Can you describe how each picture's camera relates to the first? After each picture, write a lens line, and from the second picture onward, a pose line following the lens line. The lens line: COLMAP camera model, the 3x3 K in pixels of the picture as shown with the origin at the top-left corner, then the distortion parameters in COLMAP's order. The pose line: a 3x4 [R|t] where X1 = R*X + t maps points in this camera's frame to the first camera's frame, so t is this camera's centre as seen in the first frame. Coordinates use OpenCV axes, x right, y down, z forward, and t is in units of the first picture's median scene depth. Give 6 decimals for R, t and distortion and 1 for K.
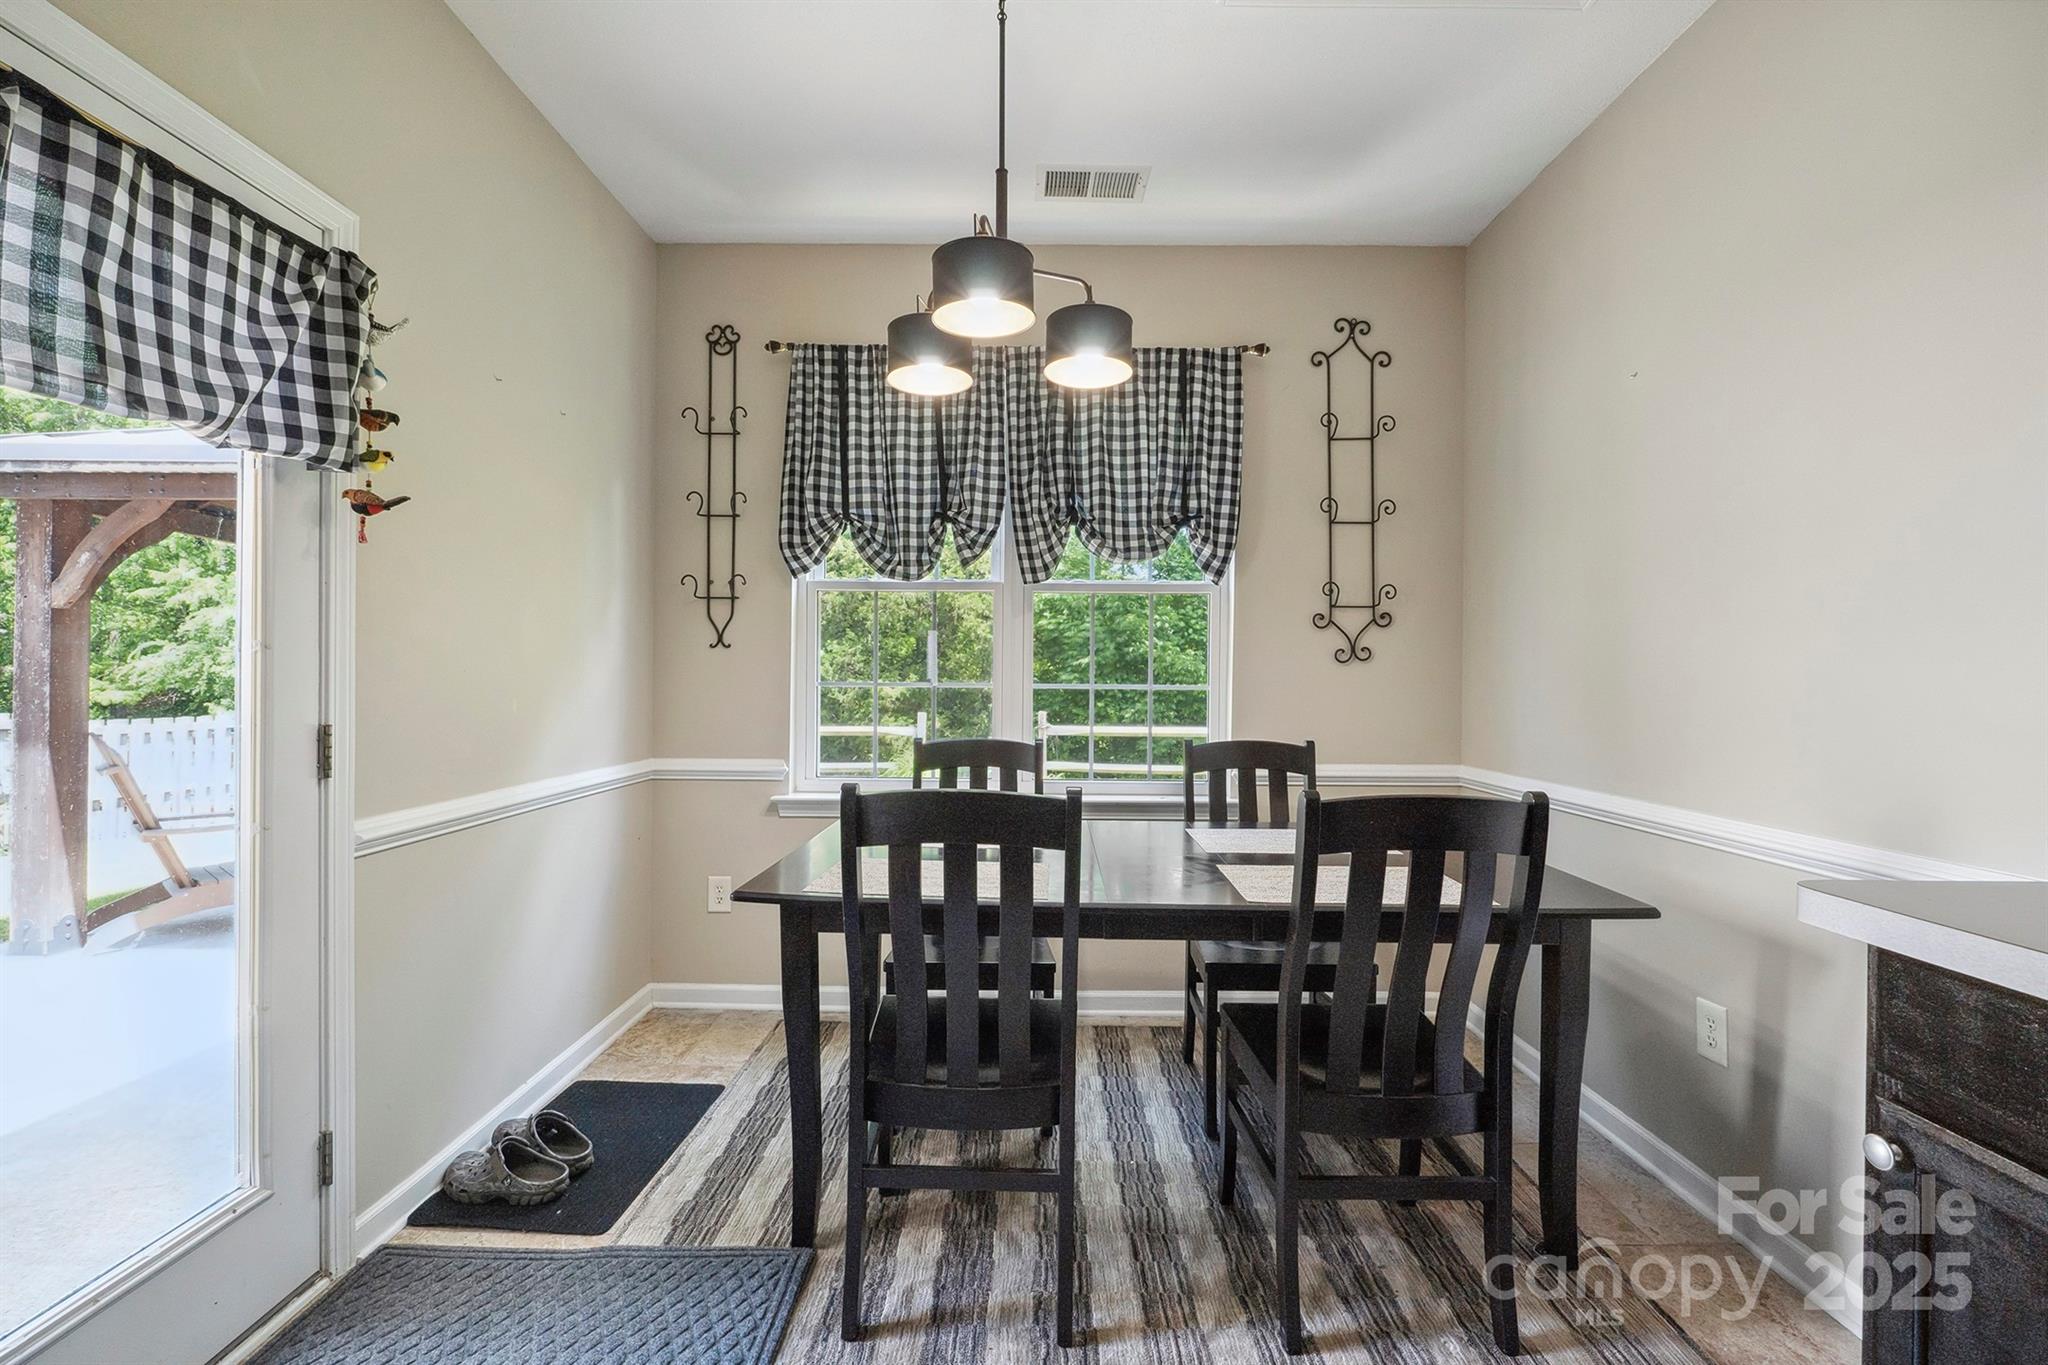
lens RADIAL K [[863.7, 0, 1003.3], [0, 863.7, 686.8], [0, 0, 1]] dist [-0.007295, -0.001113]
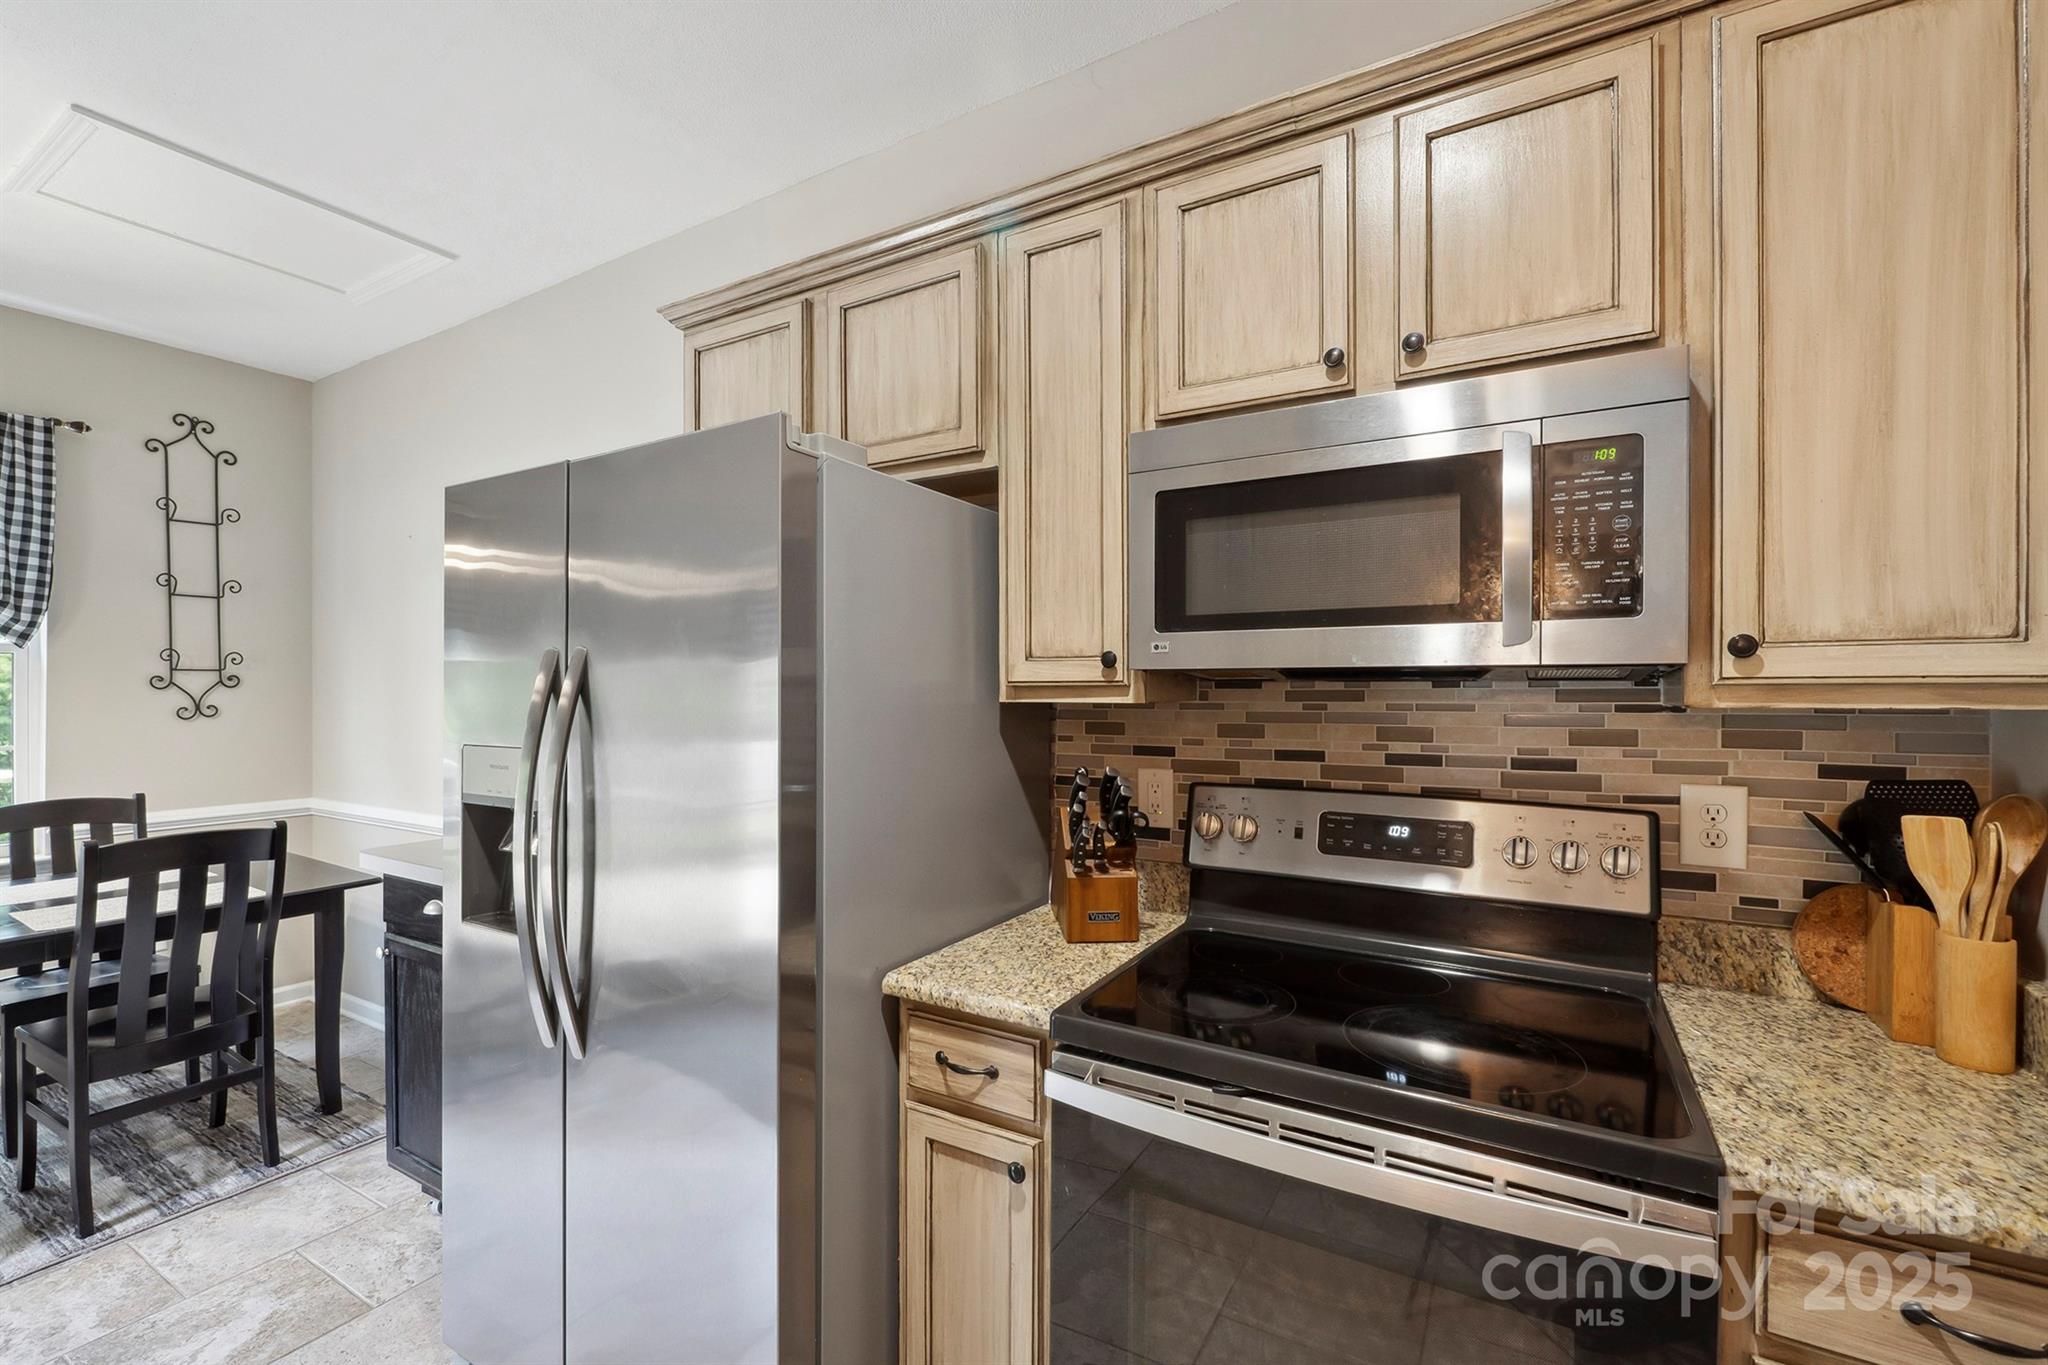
lens RADIAL K [[863.7, 0, 1022.2], [0, 863.7, 693.3], [0, 0, 1]] dist [-0.007295, -0.001113]
pose [[0.477732, -0.012333, 0.878419, -0.072899], [0.010775, 0.999909, 0.008178, -0.060993], [-0.878440, 0.005557, 0.477821, -0.520426]]
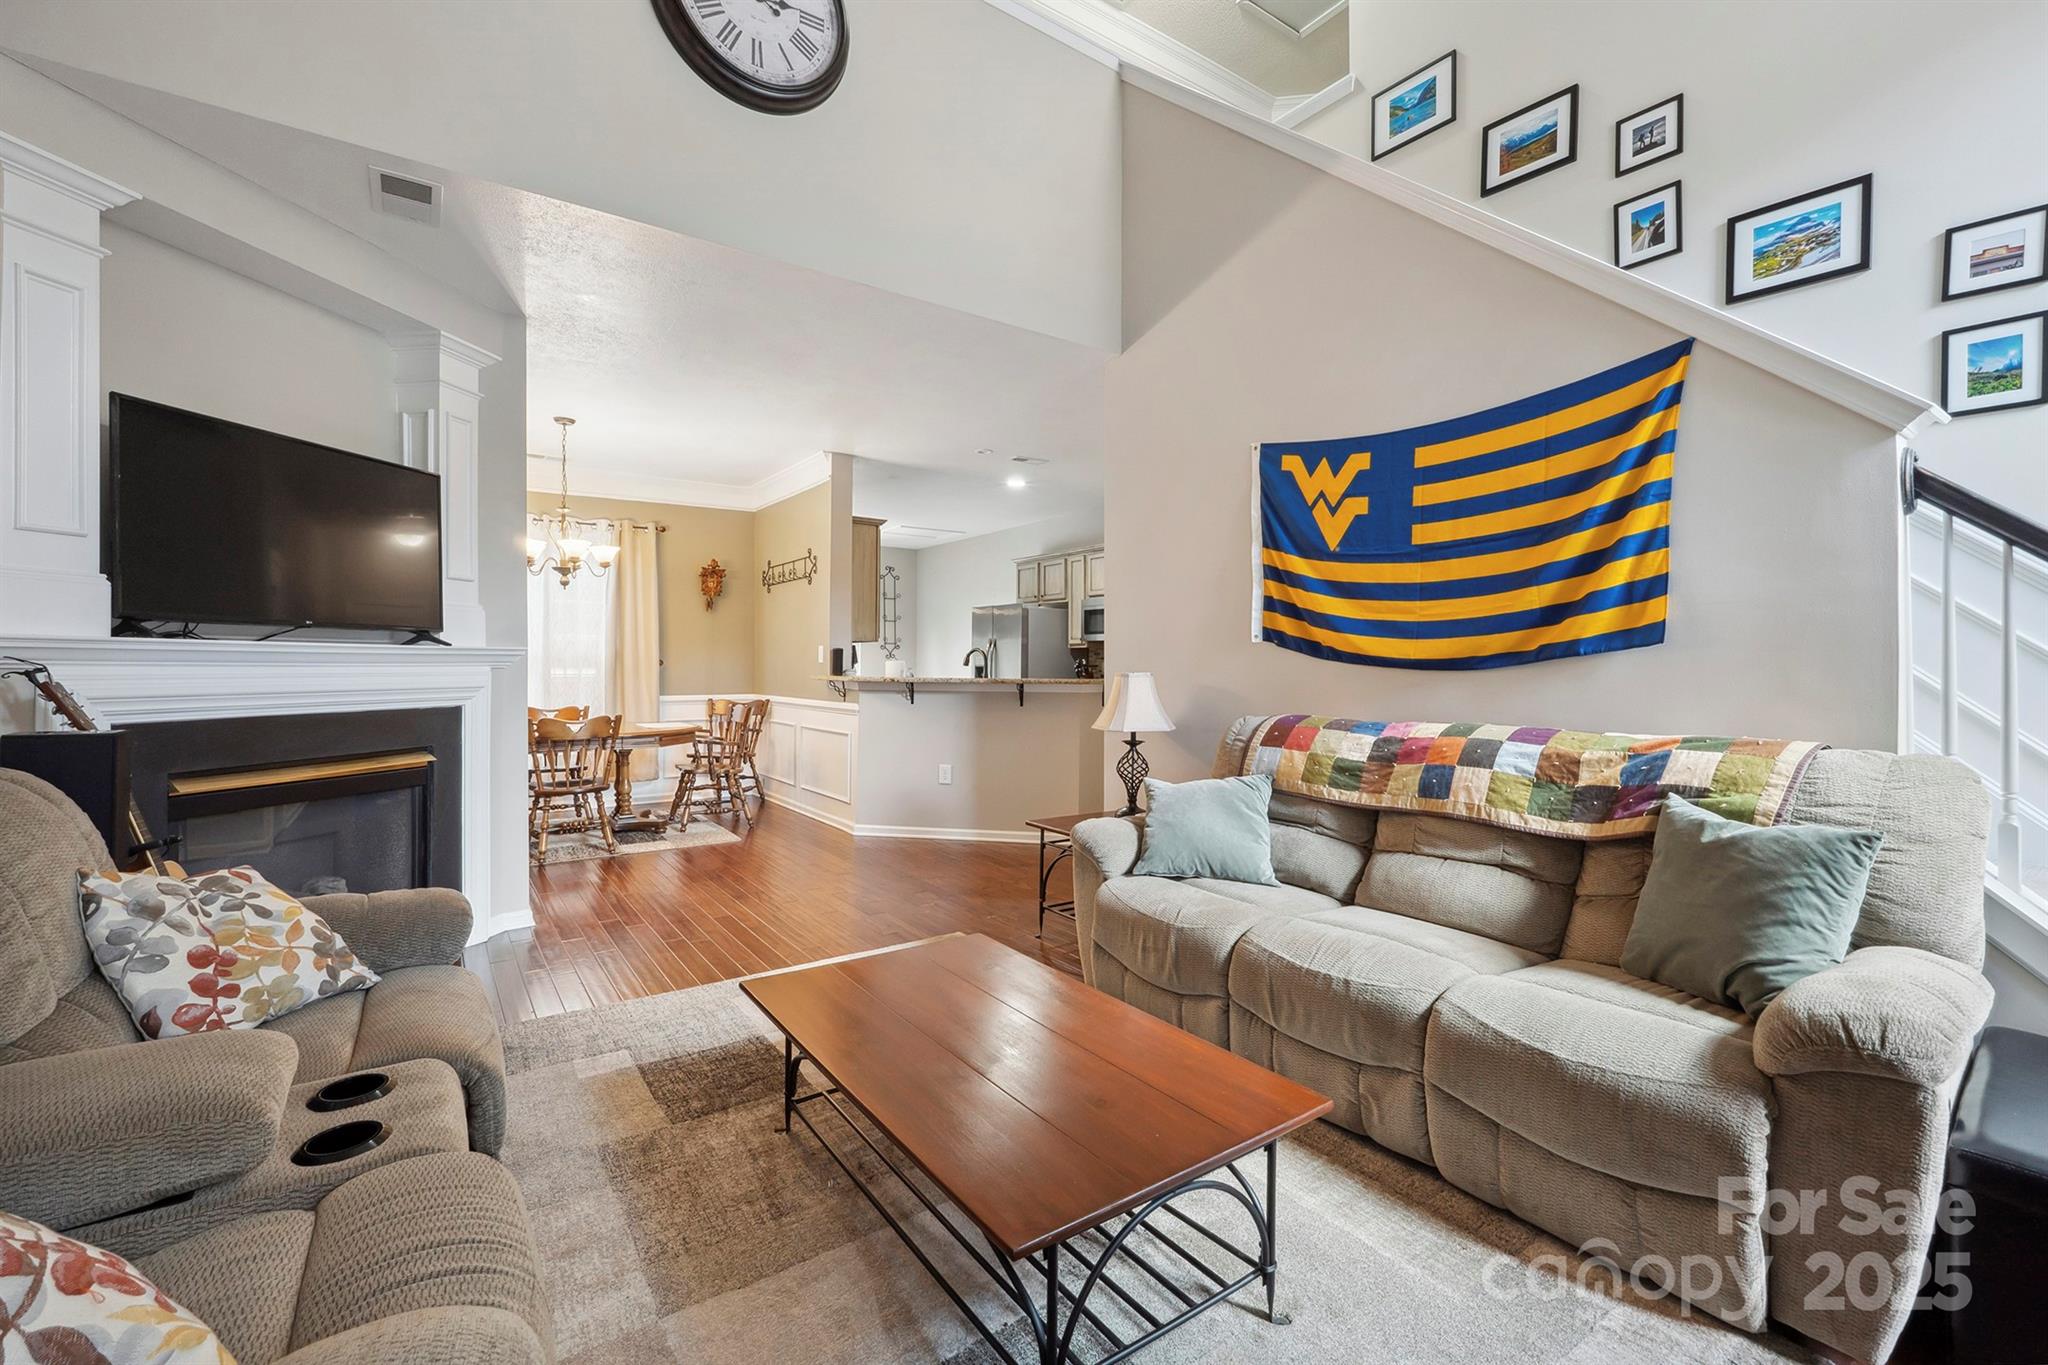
lens RADIAL K [[863.7, 0, 1024.2], [0, 863.7, 668.7], [0, 0, 1]] dist [-0.007295, -0.001113]
pose [[0.805535, -0.008516, 0.592487, -1.403850], [0.006762, 0.999964, 0.005178, 0.000843], [-0.592509, -0.000165, 0.805564, -2.463522]]
